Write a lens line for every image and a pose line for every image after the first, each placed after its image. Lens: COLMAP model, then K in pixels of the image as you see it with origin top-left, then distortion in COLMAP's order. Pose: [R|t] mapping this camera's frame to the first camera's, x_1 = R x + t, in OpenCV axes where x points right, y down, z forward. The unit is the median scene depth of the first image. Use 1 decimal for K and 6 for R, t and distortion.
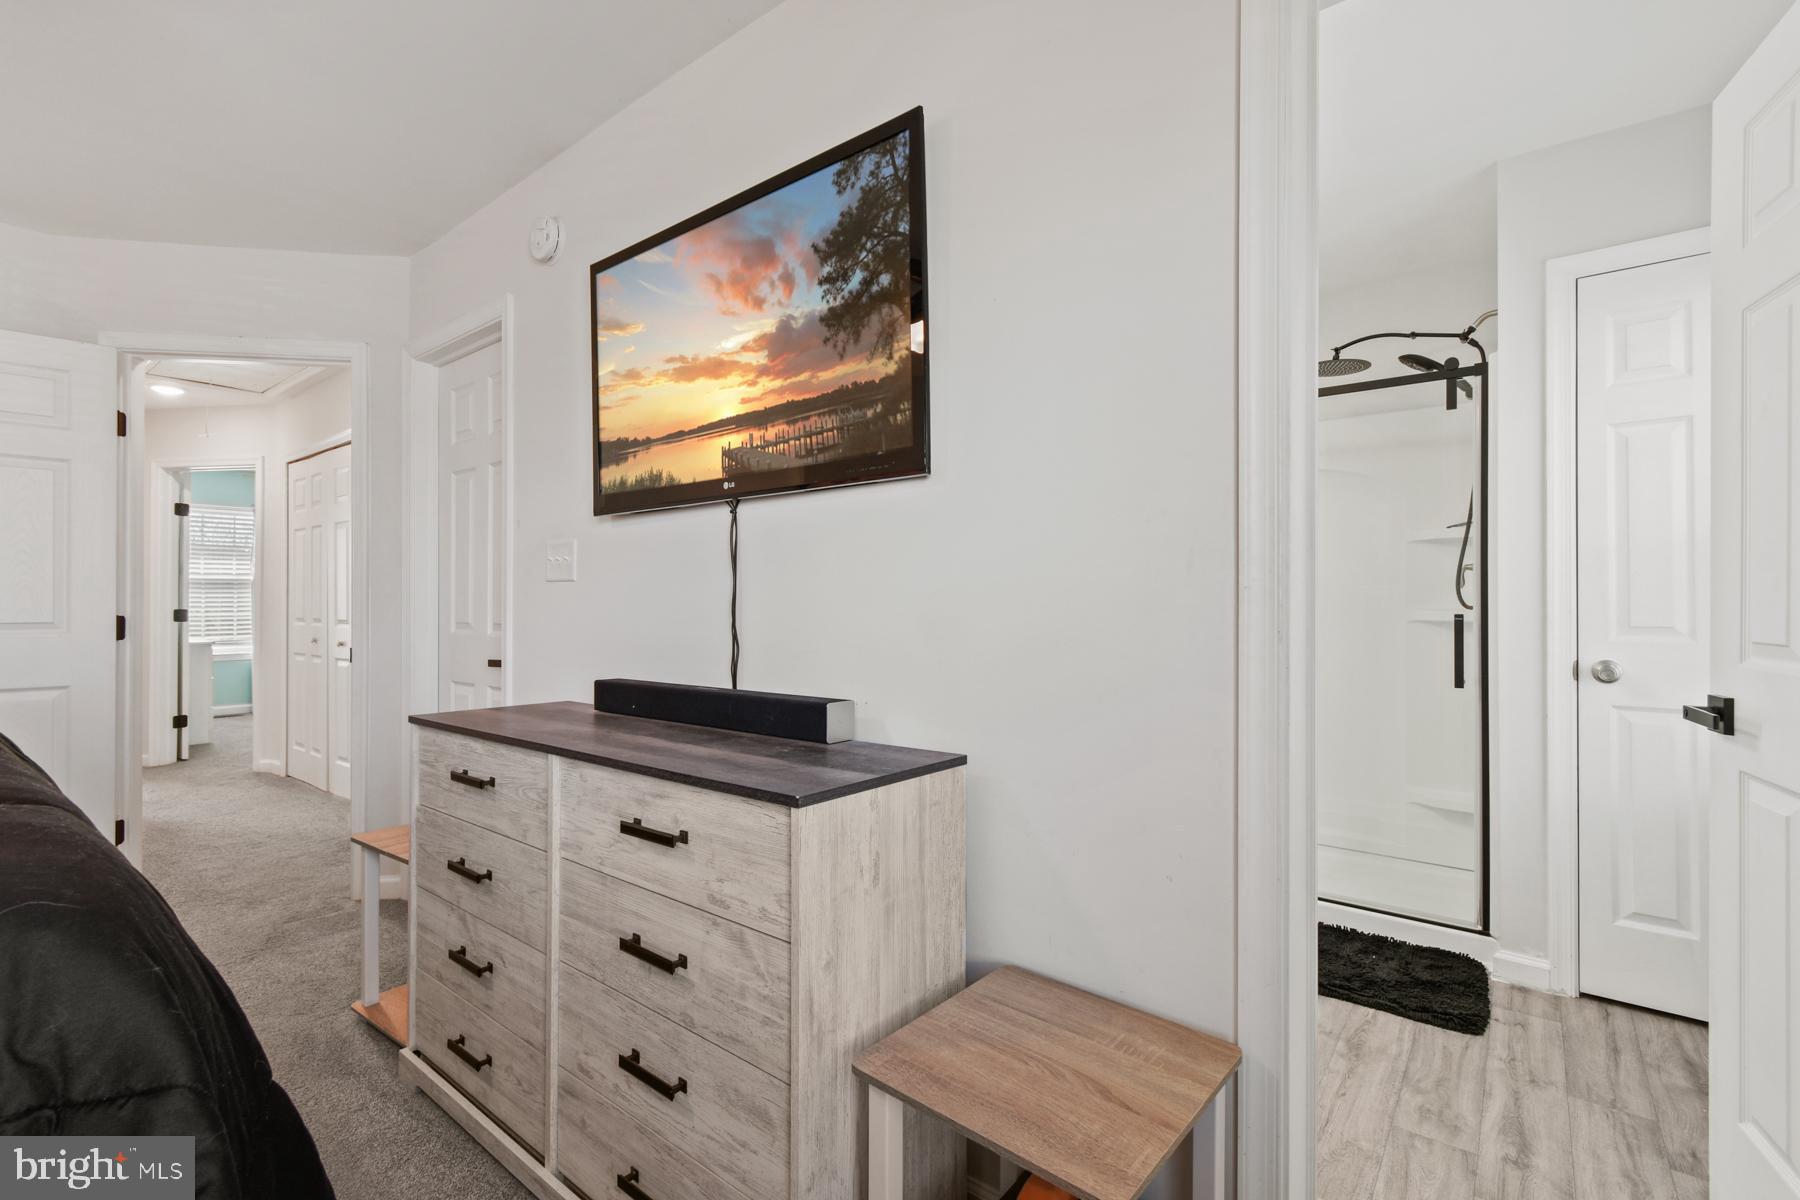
lens RADIAL K [[794.0, 0, 900.0], [0, 794.0, 600.0], [0, 0, 1]] dist [0.010812, -0.000841]
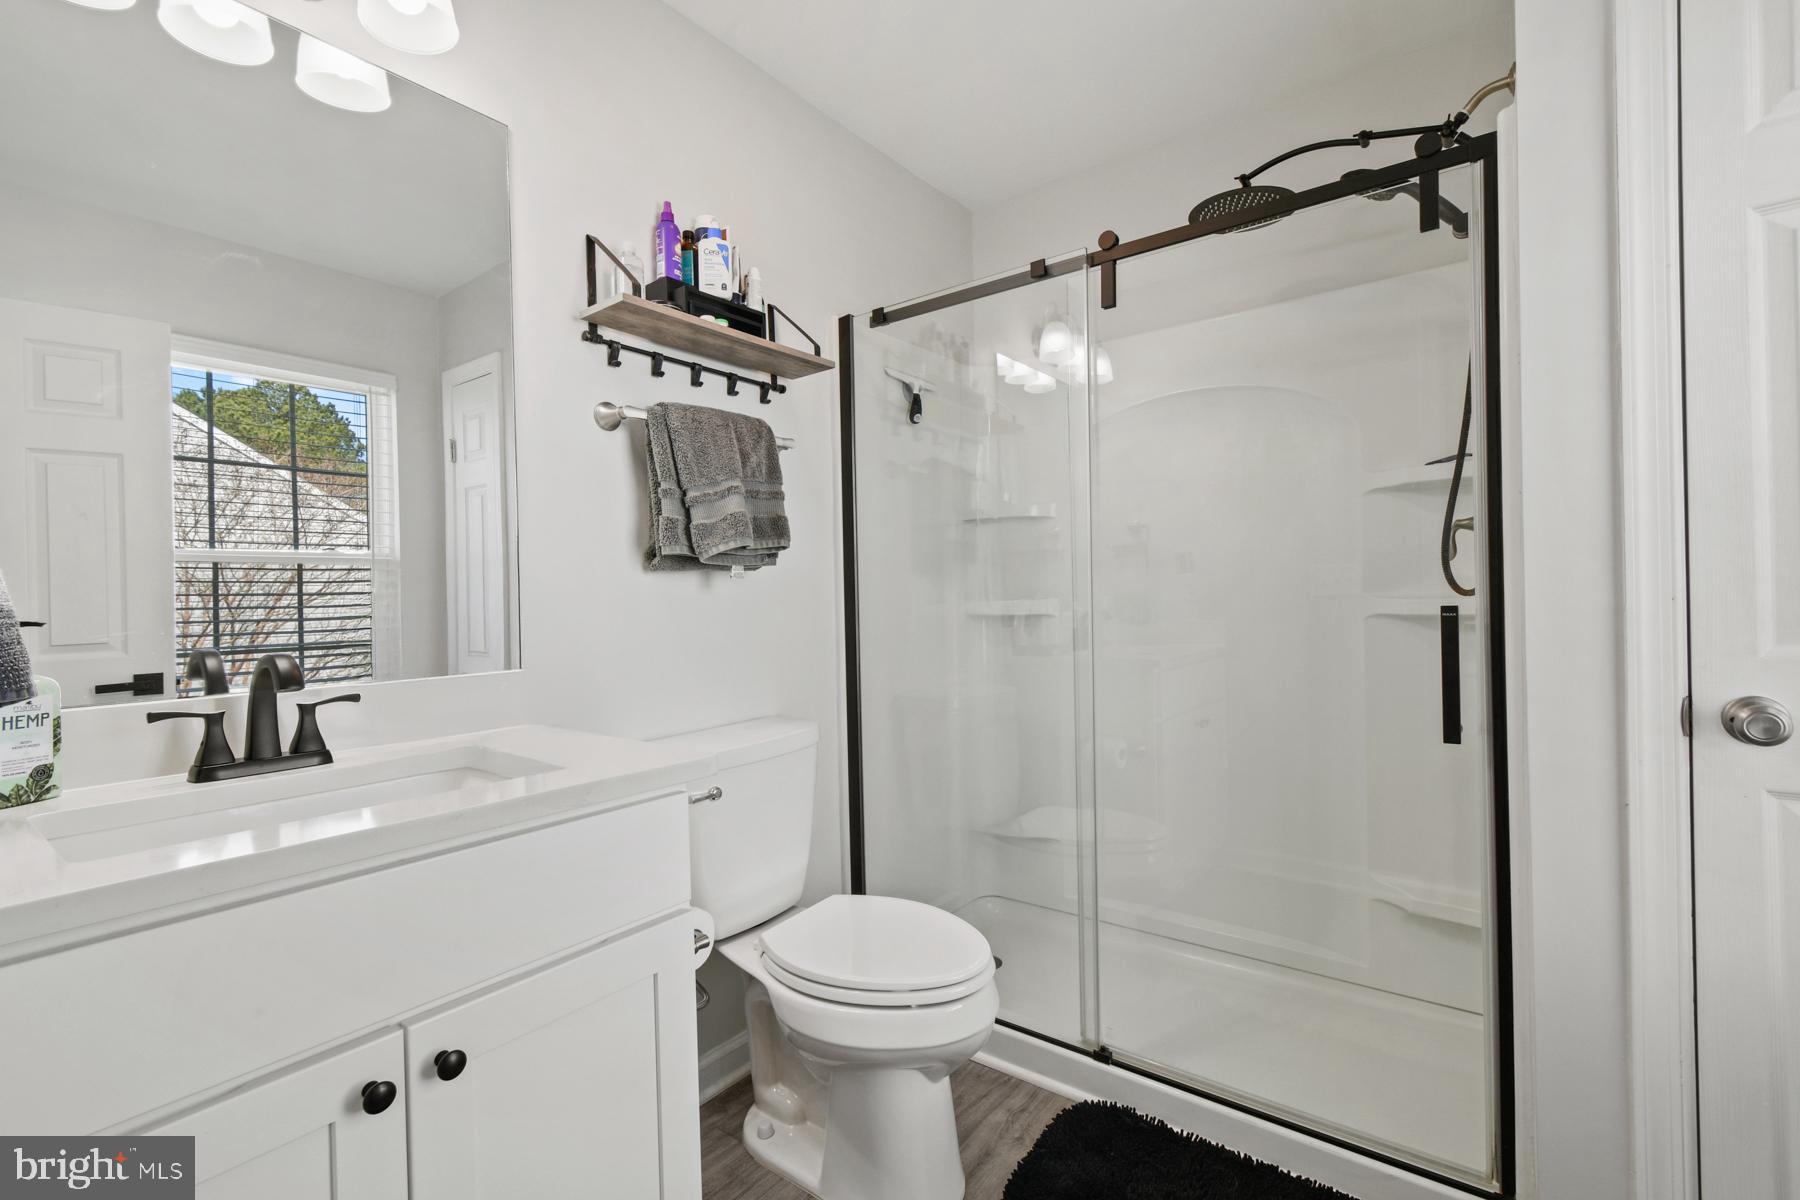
lens RADIAL K [[794.0, 0, 900.0], [0, 794.0, 600.0], [0, 0, 1]] dist [0.010812, -0.000841]
pose [[0.999628, -0.024869, 0.011163, 0.318613], [0.024776, 0.999658, 0.008369, 0.000127], [-0.011368, -0.008089, 0.999903, 0.458024]]
